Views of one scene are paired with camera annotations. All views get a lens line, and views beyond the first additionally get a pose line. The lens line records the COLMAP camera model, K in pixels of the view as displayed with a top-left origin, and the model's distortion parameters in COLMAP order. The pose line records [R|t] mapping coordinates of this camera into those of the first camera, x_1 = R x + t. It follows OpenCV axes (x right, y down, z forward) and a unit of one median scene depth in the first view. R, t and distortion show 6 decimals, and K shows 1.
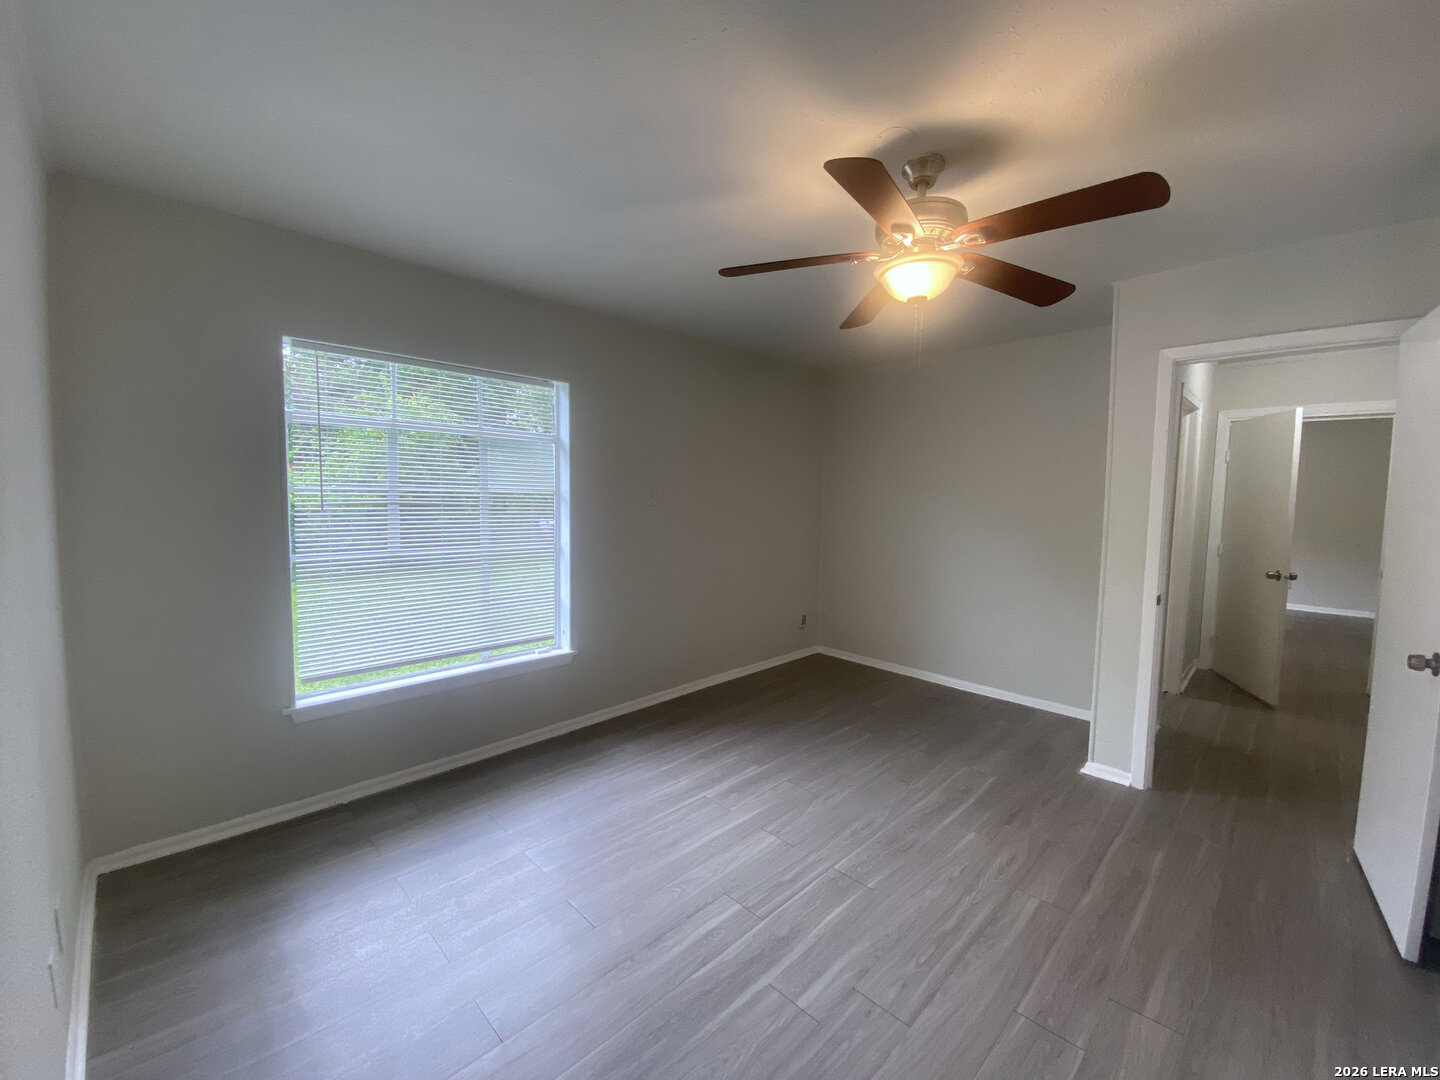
lens RADIAL K [[583.9, 0, 719.0], [0, 583.9, 533.1], [0, 0, 1]] dist [0.031159, -0.025311]
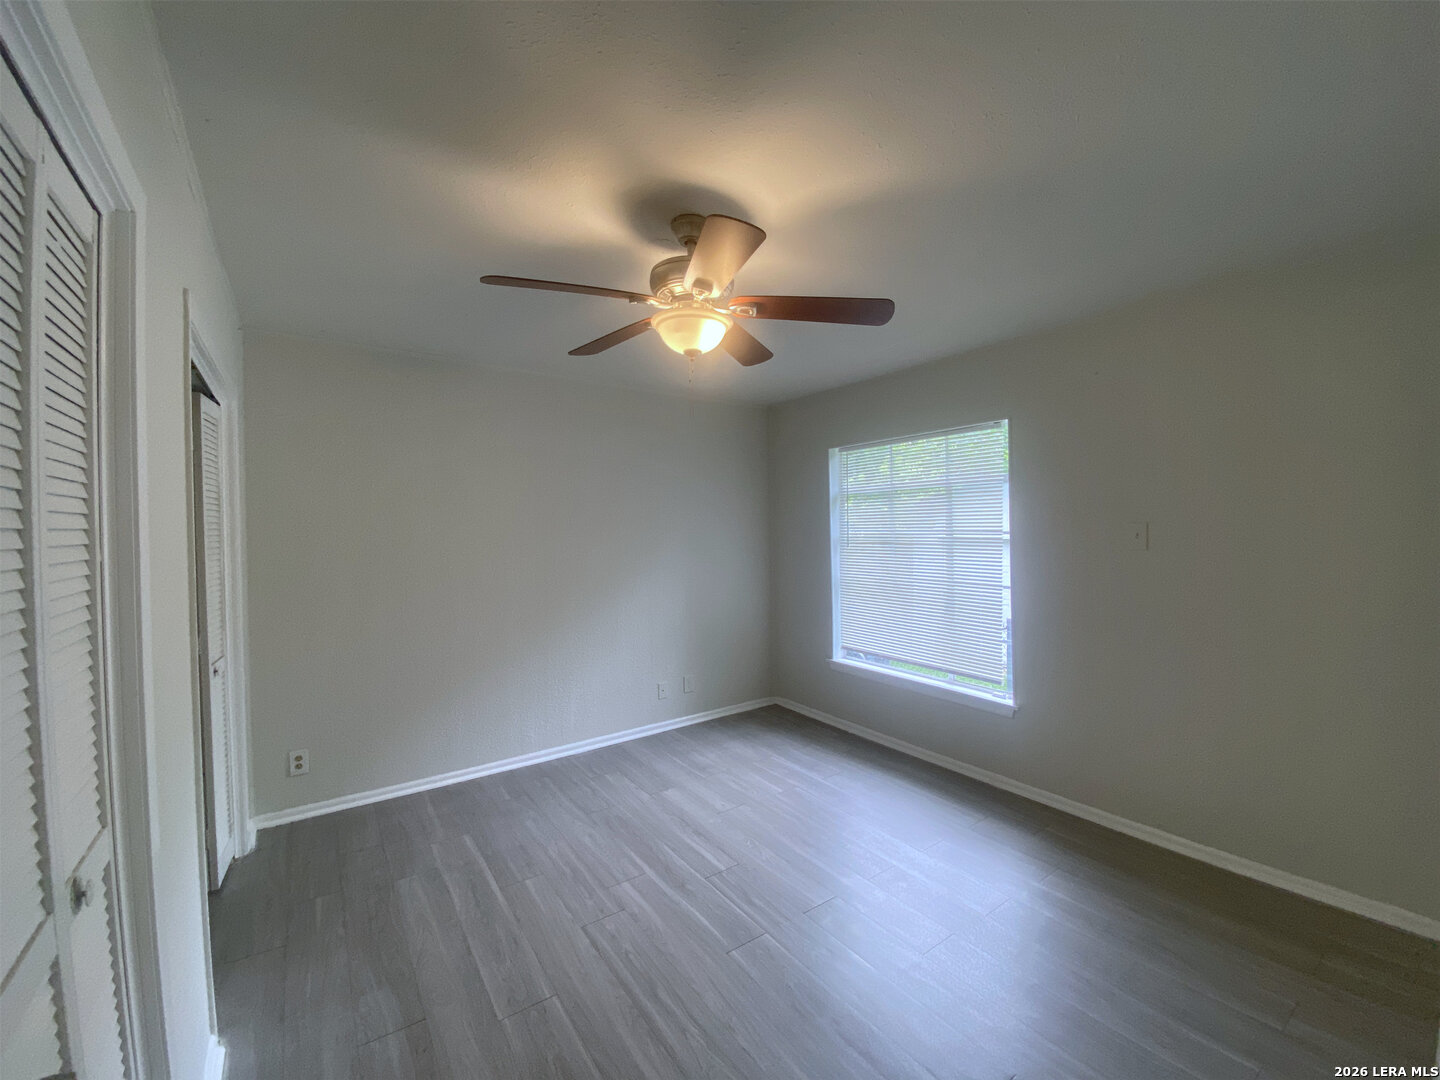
lens RADIAL K [[583.9, 0, 719.0], [0, 583.9, 533.1], [0, 0, 1]] dist [0.031159, -0.025311]
pose [[-0.171518, -0.002449, -0.985178, 1.284845], [-0.059135, 0.998219, 0.007814, -0.084320], [0.983405, 0.059599, -0.171357, 1.185455]]
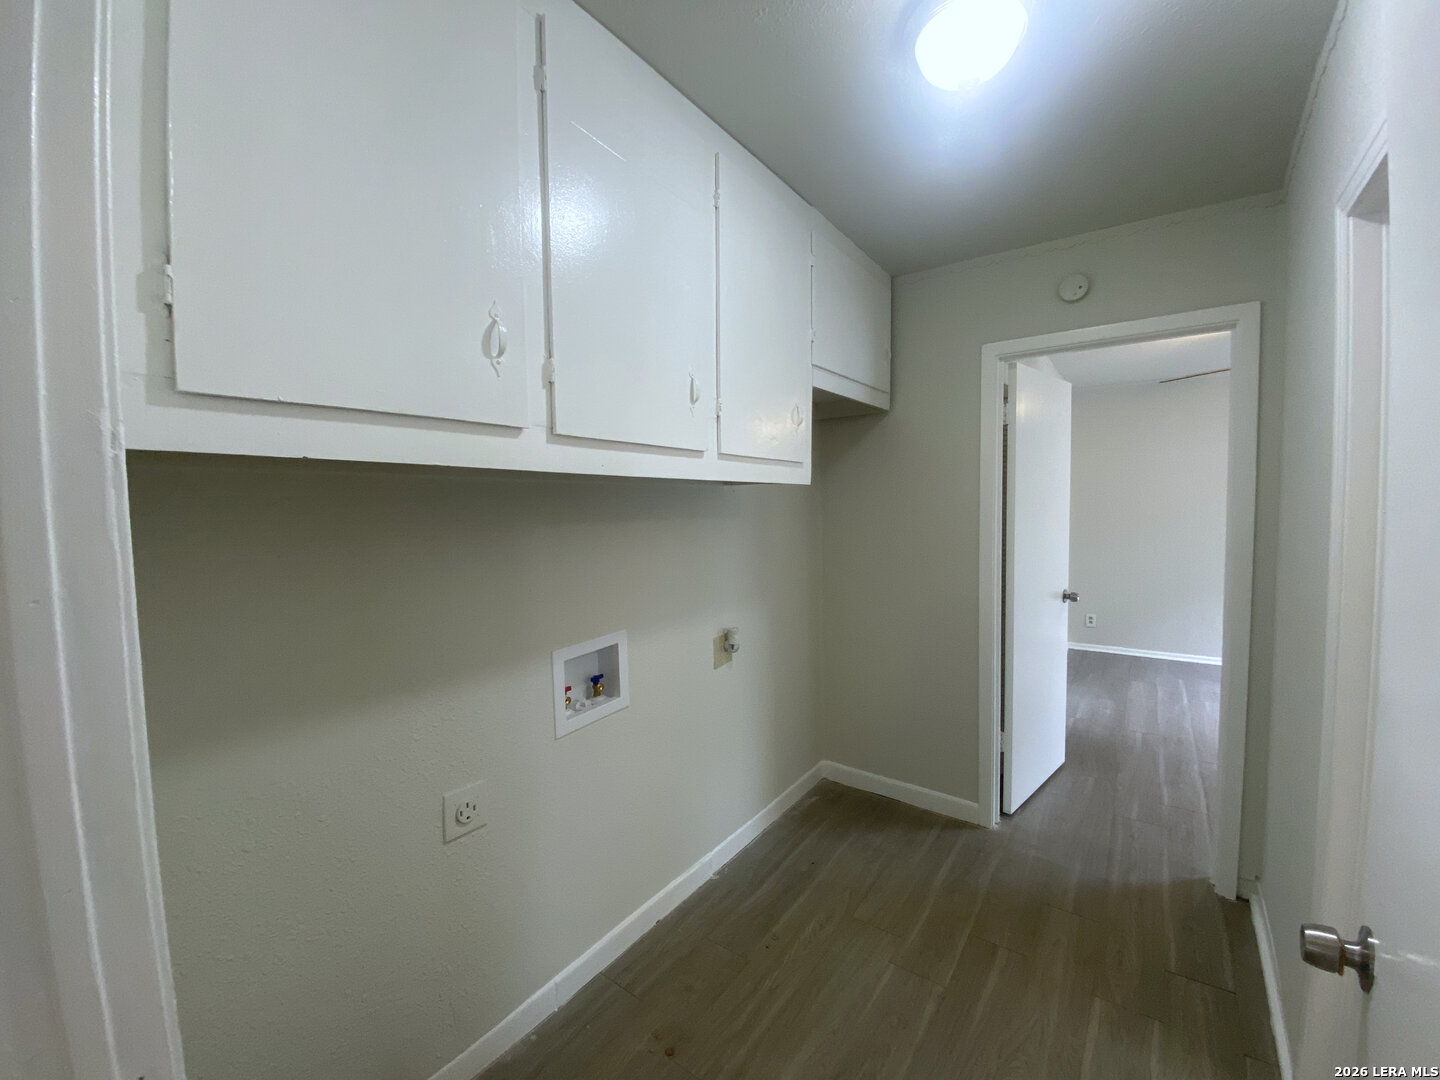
lens RADIAL K [[583.9, 0, 719.0], [0, 583.9, 533.1], [0, 0, 1]] dist [0.031159, -0.025311]
pose [[-0.987889, 0.010941, -0.154777, 2.162616], [-0.006885, 0.993437, 0.114170, -0.147977], [0.155010, 0.113853, -0.981330, 2.334884]]
